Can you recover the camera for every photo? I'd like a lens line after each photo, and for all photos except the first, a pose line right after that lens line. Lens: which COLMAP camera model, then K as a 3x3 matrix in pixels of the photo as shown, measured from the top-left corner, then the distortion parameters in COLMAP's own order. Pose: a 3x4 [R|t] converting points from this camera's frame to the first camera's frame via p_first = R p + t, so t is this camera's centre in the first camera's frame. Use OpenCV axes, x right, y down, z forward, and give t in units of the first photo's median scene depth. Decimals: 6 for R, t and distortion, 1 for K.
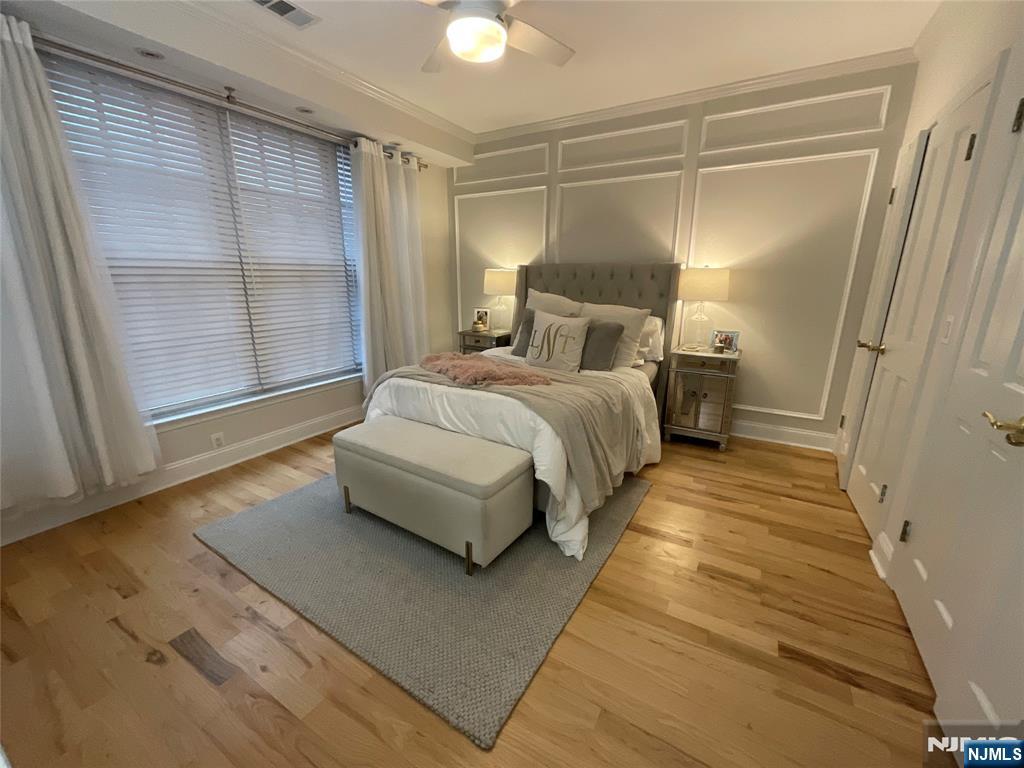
lens RADIAL K [[413.4, 0, 513.1], [0, 413.4, 383.8], [0, 0, 1]] dist [-0.002382, 0.002608]
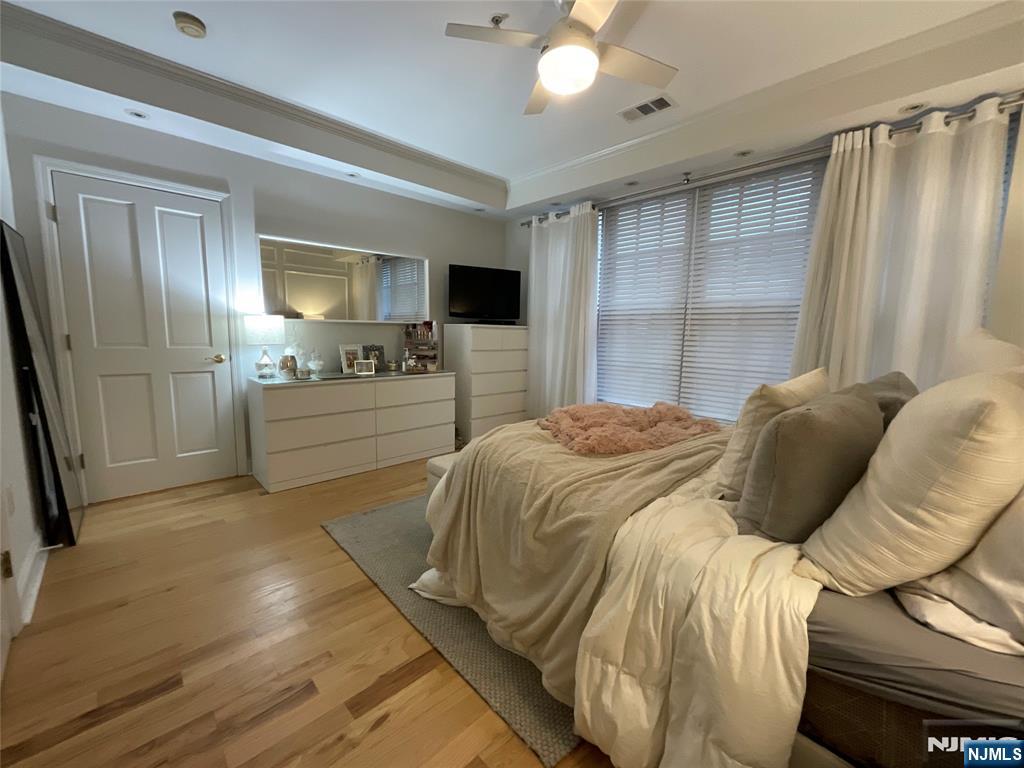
lens RADIAL K [[413.4, 0, 514.1], [0, 413.4, 381.3], [0, 0, 1]] dist [-0.002382, 0.002608]
pose [[-0.267098, 0.114187, -0.956880, 0.594475], [-0.254744, 0.949267, 0.184387, -0.173505], [0.929389, 0.293009, -0.224459, 0.802143]]
